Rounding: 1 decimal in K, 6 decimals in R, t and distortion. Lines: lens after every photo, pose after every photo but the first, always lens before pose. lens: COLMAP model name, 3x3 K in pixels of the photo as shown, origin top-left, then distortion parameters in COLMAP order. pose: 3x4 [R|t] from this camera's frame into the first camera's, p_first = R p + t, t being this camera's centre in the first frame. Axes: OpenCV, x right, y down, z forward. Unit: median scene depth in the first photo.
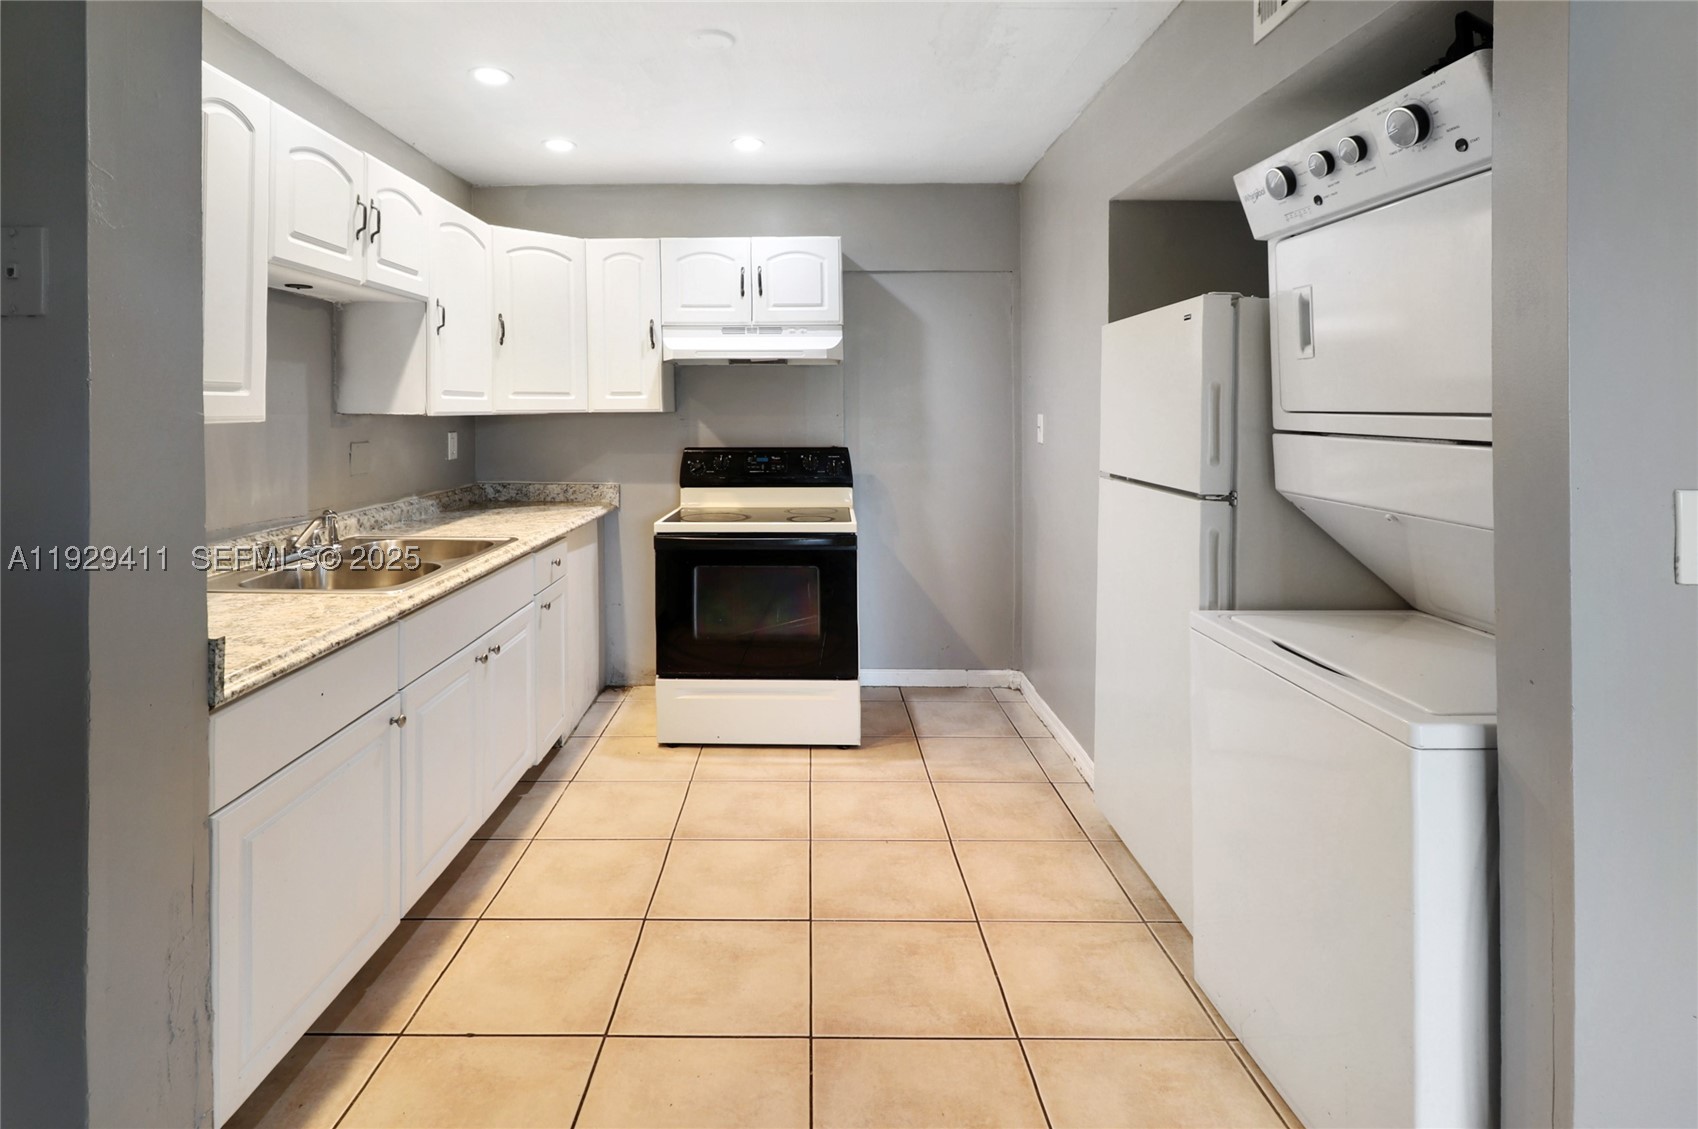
lens RADIAL K [[808.4, 0, 858.9], [0, 808.4, 420.4], [0, 0, 1]] dist [-0.000339, -0.030793]
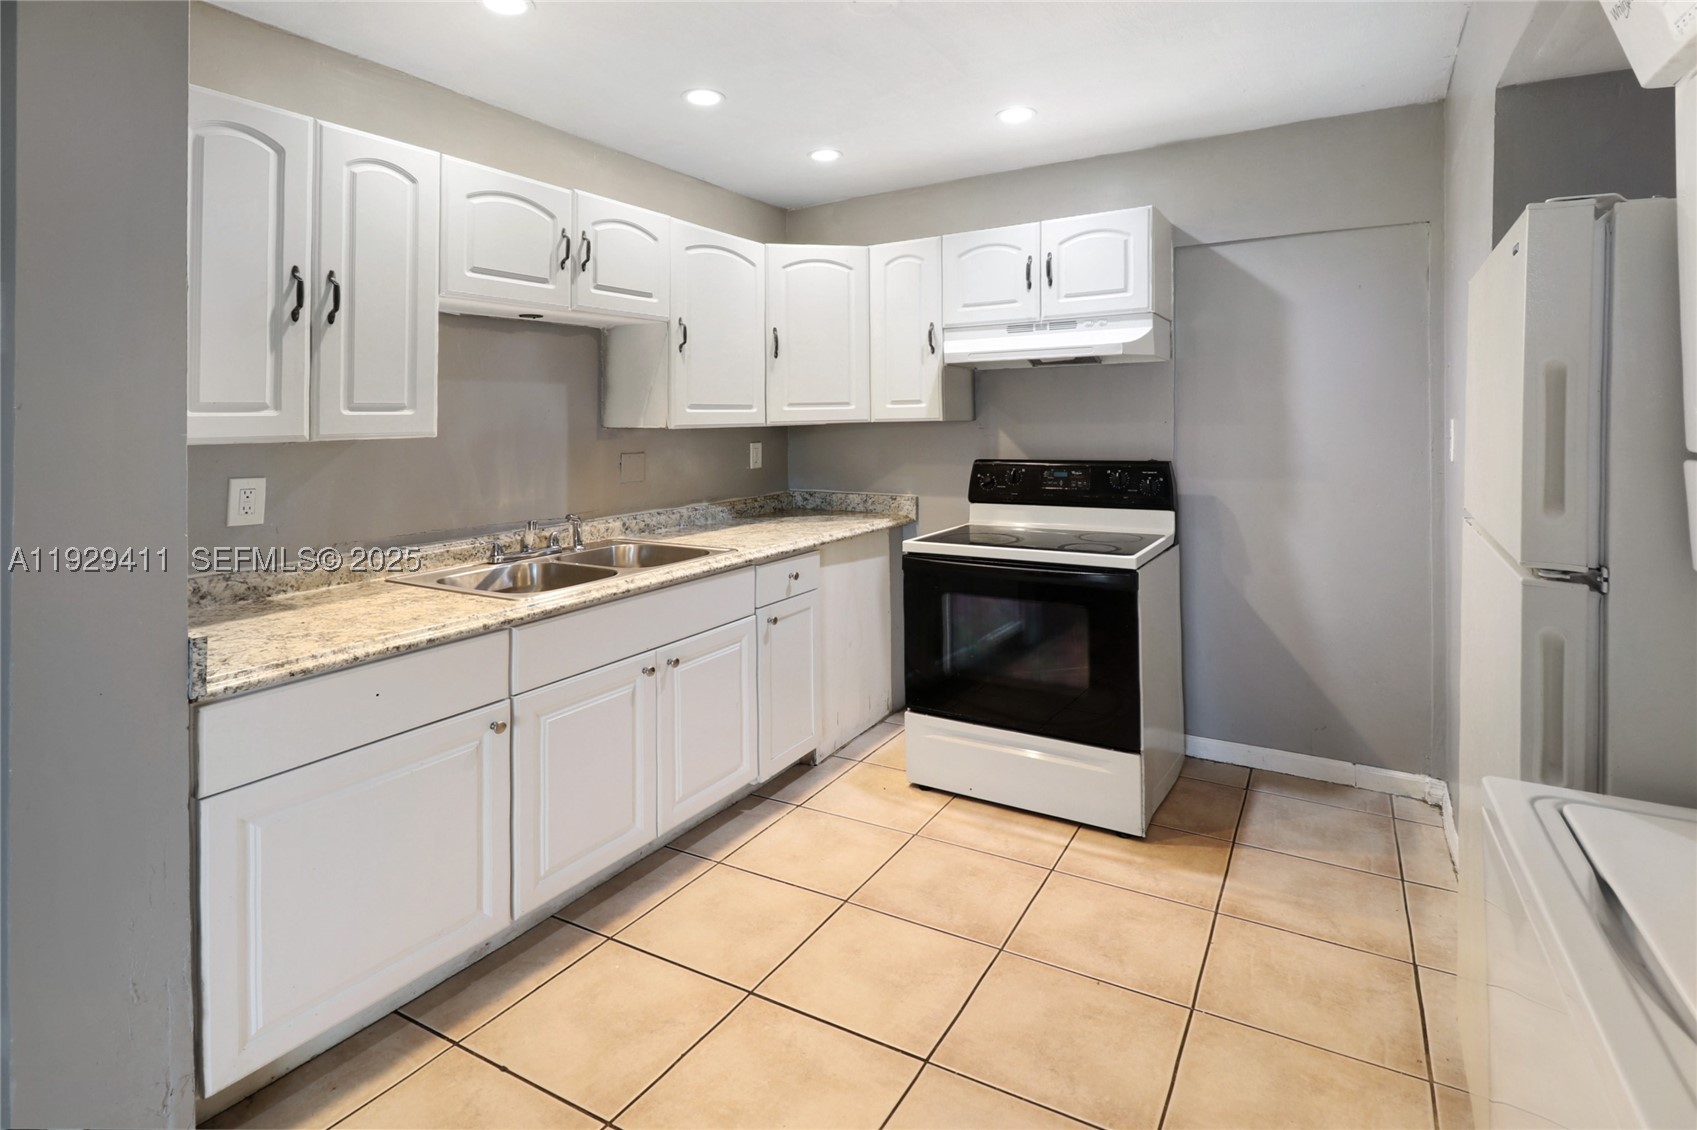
lens RADIAL K [[821.2, 0, 839.8], [0, 821.2, 413.5], [0, 0, 1]] dist [-0.018937, -0.000079]
pose [[0.853430, -0.015529, -0.520975, 0.189616], [0.007576, 0.999820, -0.017392, -0.004611], [0.521152, 0.010895, 0.853394, 0.170224]]
